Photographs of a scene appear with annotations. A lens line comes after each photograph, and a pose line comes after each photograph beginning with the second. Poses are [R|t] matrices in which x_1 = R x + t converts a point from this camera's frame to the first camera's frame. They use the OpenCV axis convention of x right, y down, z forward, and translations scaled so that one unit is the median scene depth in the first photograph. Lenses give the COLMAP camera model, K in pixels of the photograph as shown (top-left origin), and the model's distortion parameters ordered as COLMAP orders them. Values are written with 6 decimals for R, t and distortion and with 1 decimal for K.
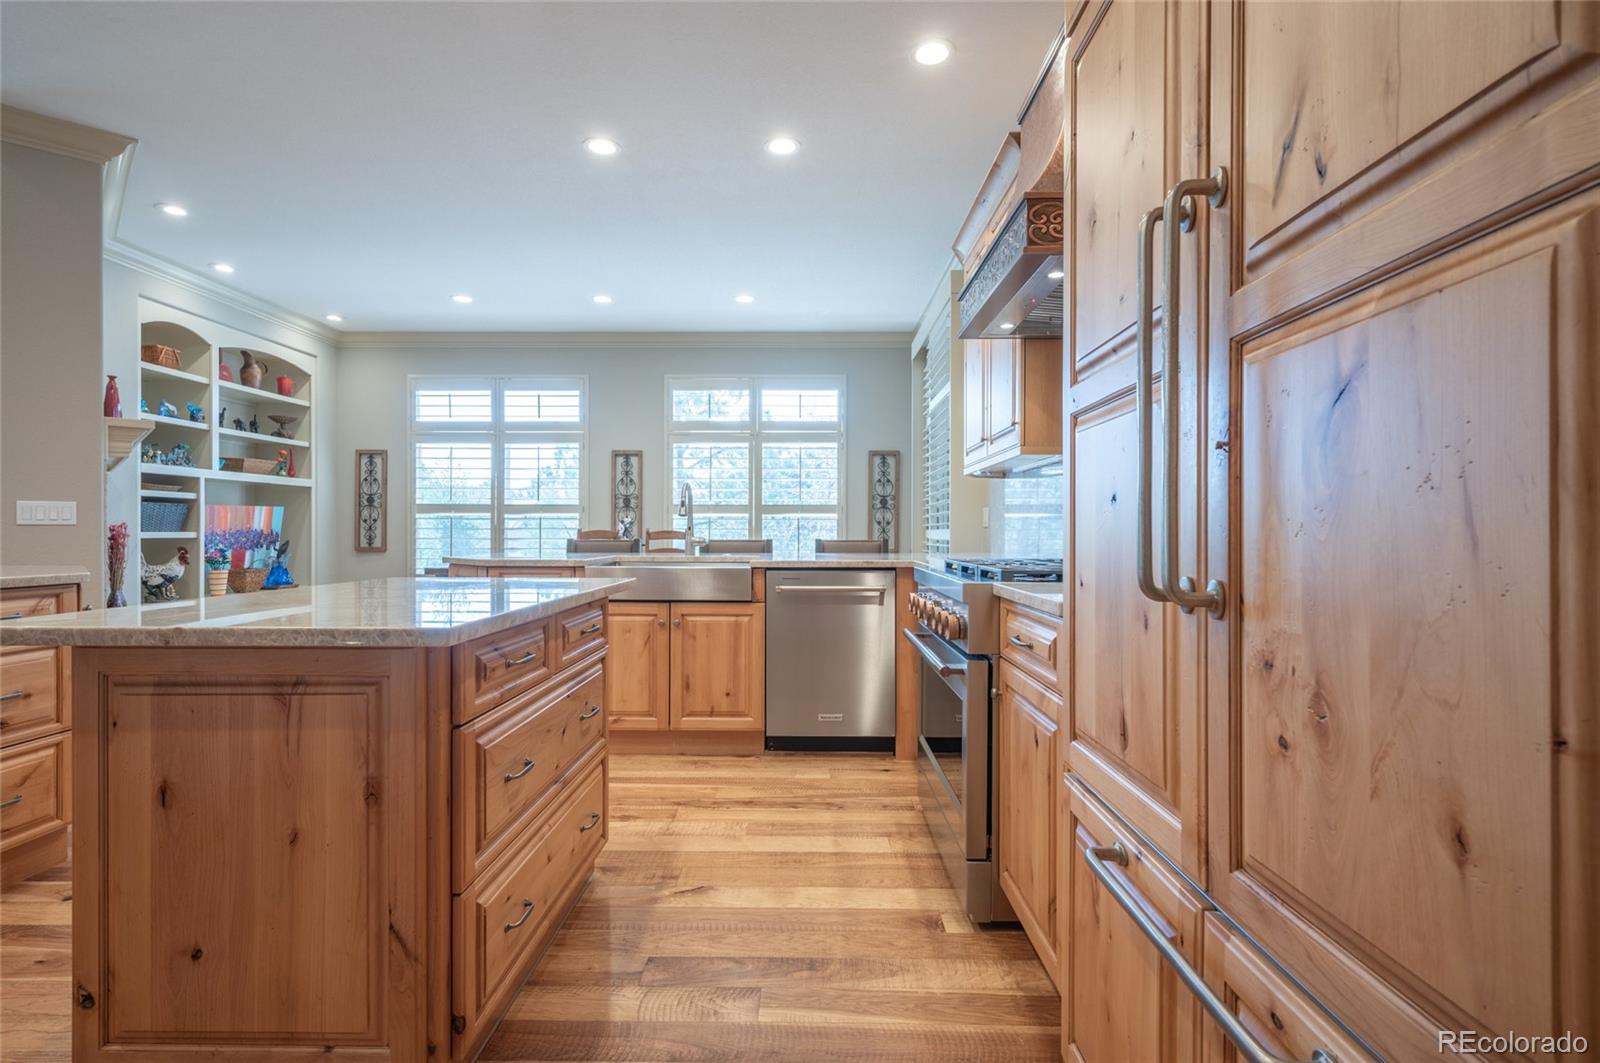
lens RADIAL K [[776.2, 0, 797.7], [0, 776.2, 532.2], [0, 0, 1]] dist [-0.003592, 0.000364]
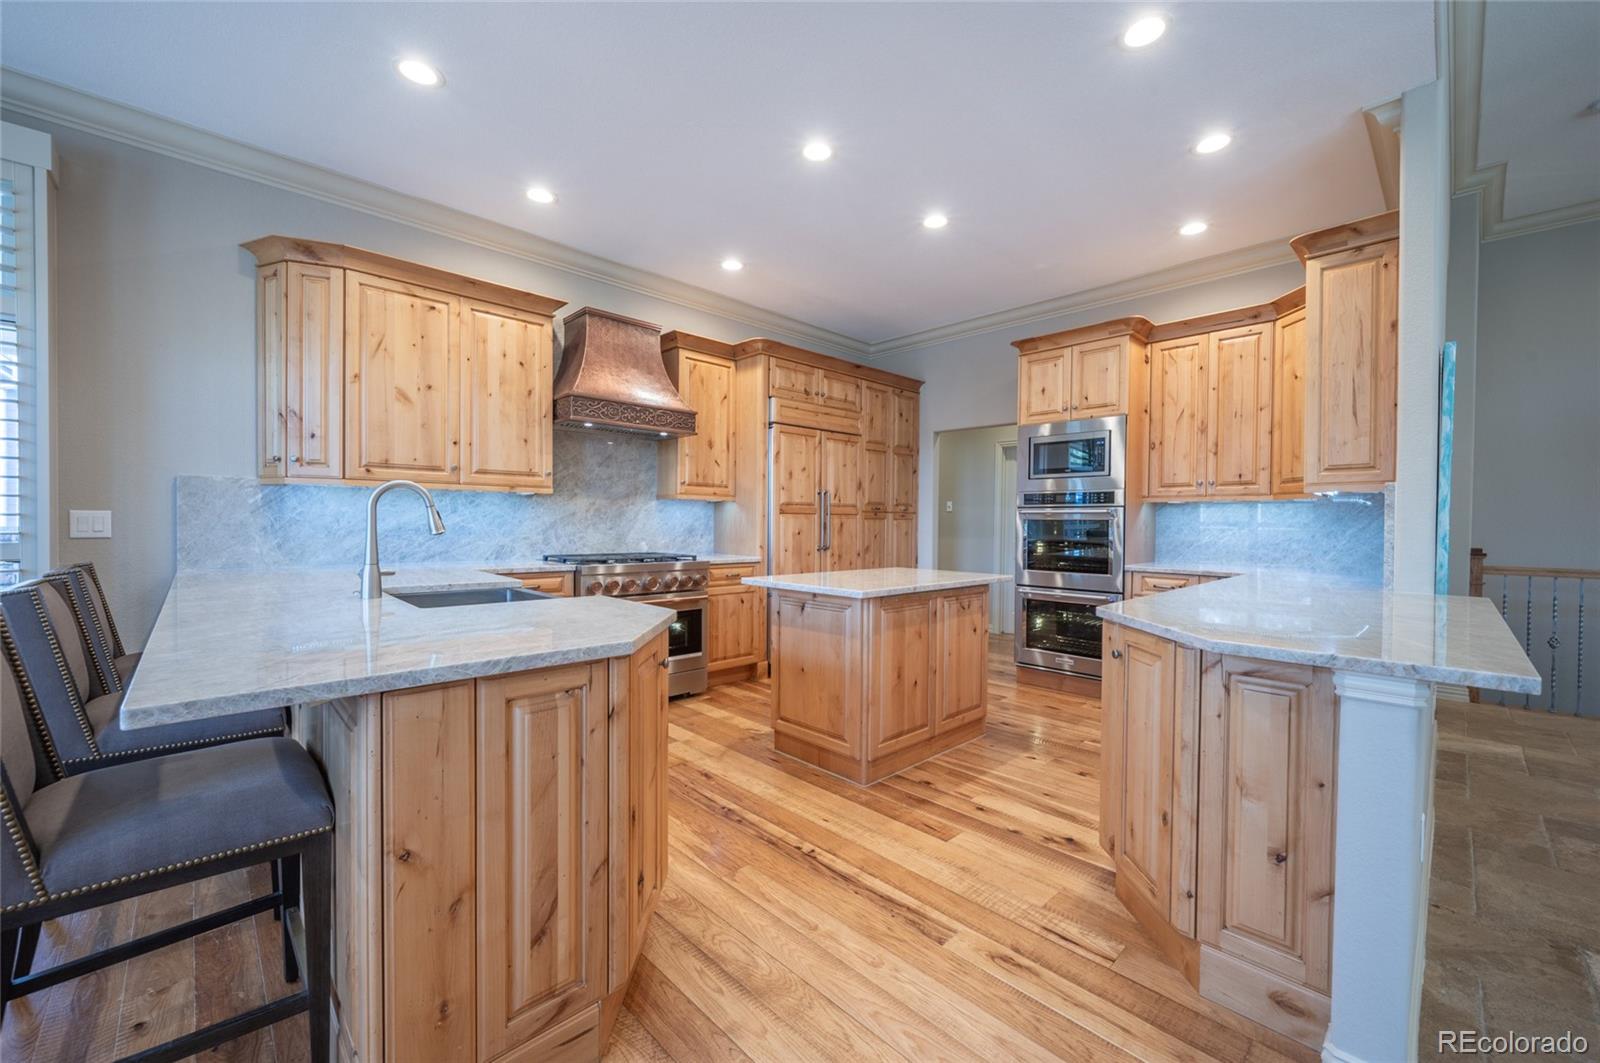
lens RADIAL K [[639.0, 0, 807.9], [0, 639.0, 532.0], [0, 0, 1]] dist [0.005458, -0.002336]
pose [[-0.718727, -0.020328, 0.694995, -0.441651], [-0.011827, 0.999785, 0.017012, -0.020950], [-0.695191, 0.004007, -0.718814, 0.676413]]
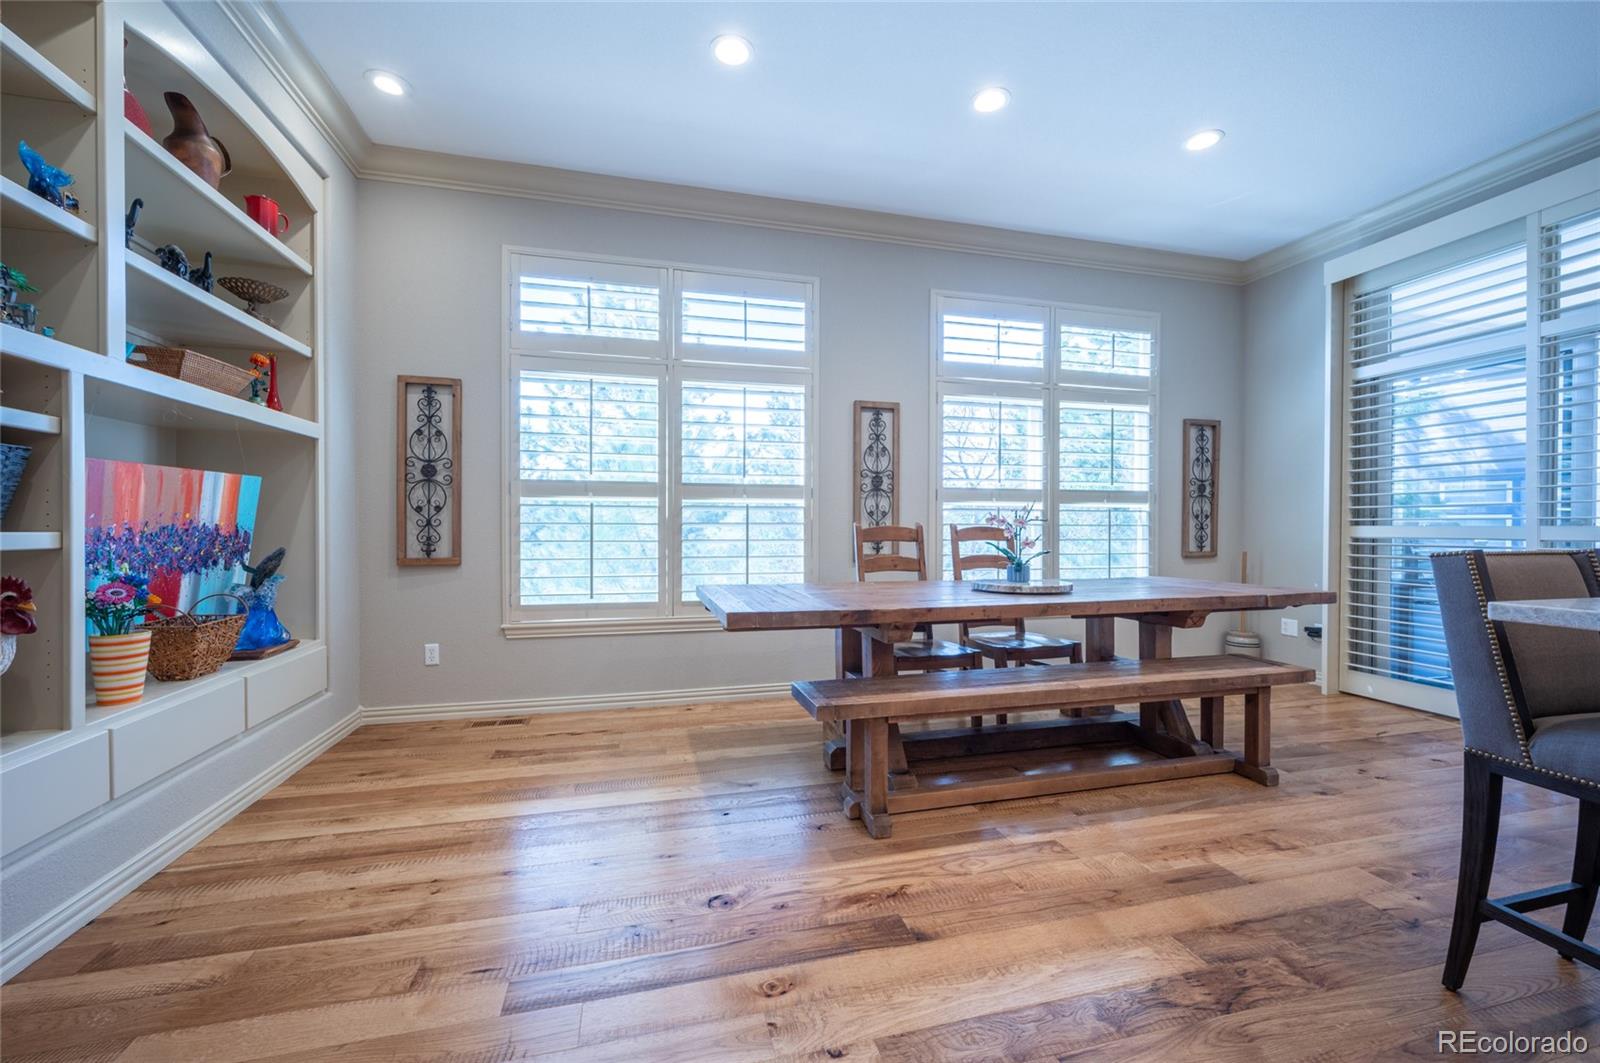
lens RADIAL K [[639.0, 0, 797.8], [0, 639.0, 531.8], [0, 0, 1]] dist [0.005458, -0.002336]
pose [[0.963208, -0.003275, 0.268738, -0.470314], [0.001903, 0.999984, 0.005368, -0.000928], [-0.268751, -0.004659, 0.963198, 0.559178]]
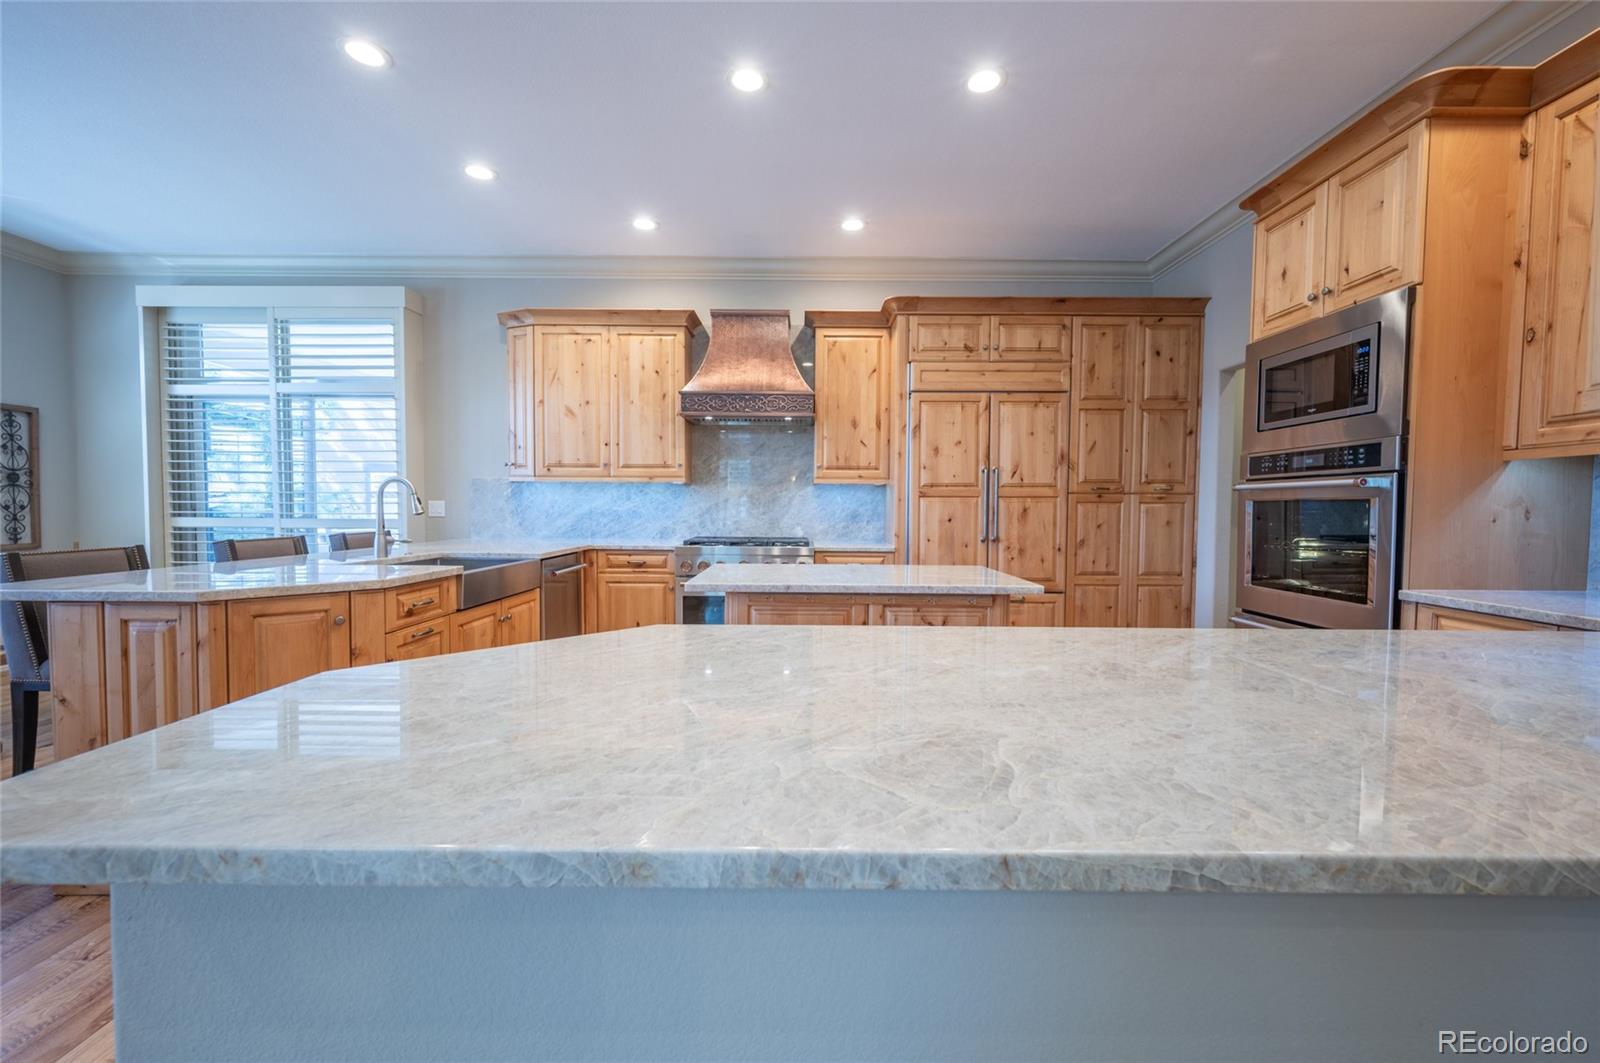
lens RADIAL K [[639.0, 0, 797.5], [0, 639.0, 532.7], [0, 0, 1]] dist [0.005458, -0.002336]
pose [[-0.017028, -0.043971, 0.998888, -0.535152], [-0.006512, 0.999016, 0.043866, -0.020804], [-0.999834, -0.005758, -0.017298, 0.318676]]
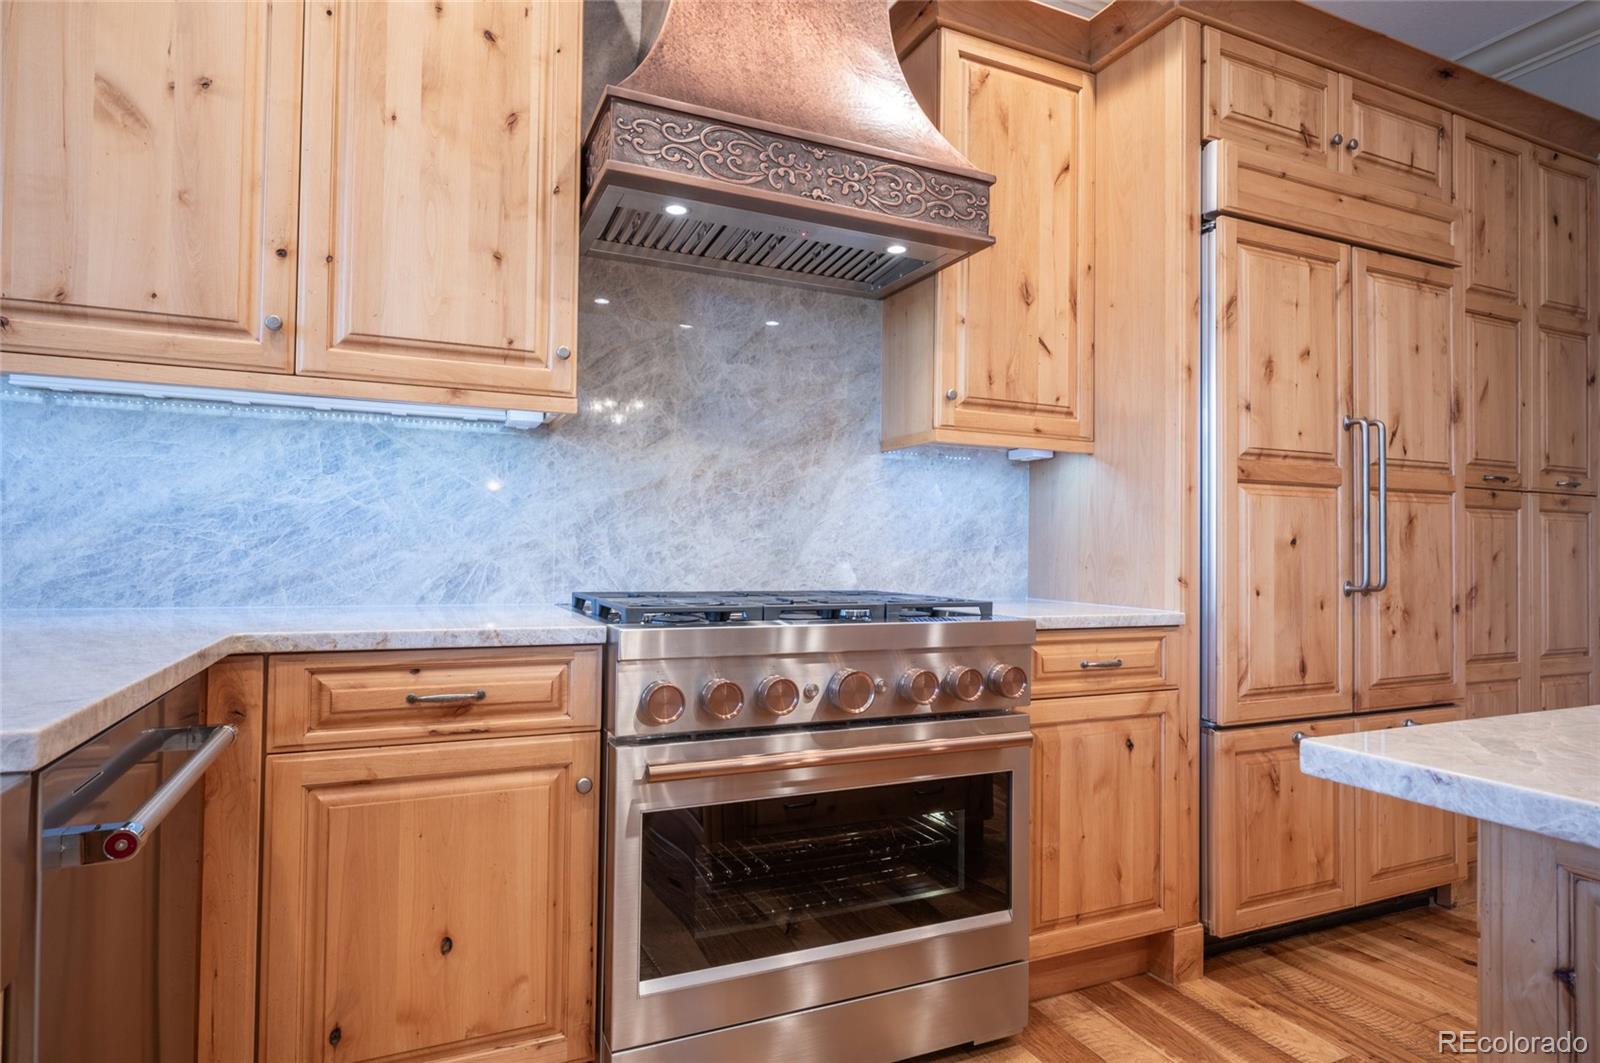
lens RADIAL K [[885.3, 0, 801.6], [0, 885.3, 529.5], [0, 0, 1]] dist [-0.001743, -0.000248]
pose [[-0.435781, 0.012102, 0.899971, -0.153611], [-0.013588, 0.999707, -0.020023, -0.002642], [-0.899950, -0.020954, -0.435489, 0.478978]]
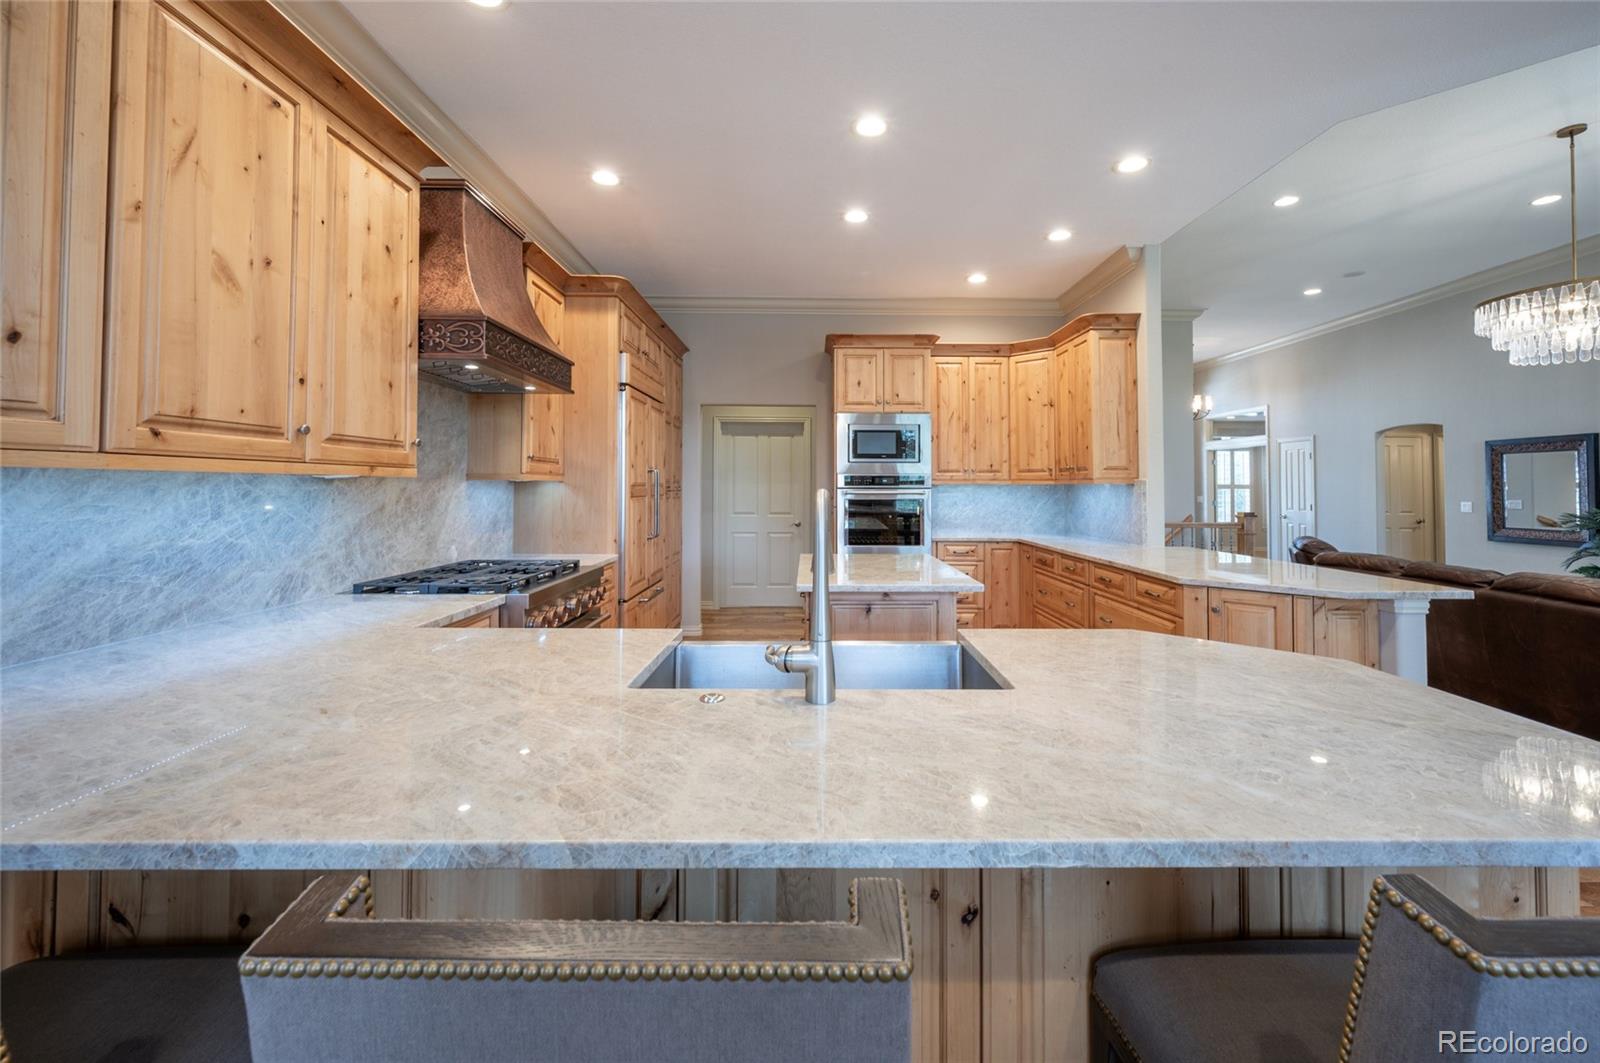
lens RADIAL K [[639.0, 0, 820.4], [0, 639.0, 472.8], [0, 0, 1]] dist [0.005458, -0.002336]
pose [[-0.999371, -0.006576, -0.034845, -0.078061], [-0.005773, 0.999716, -0.023114, -0.038669], [0.034988, -0.022899, -0.999125, 0.767173]]
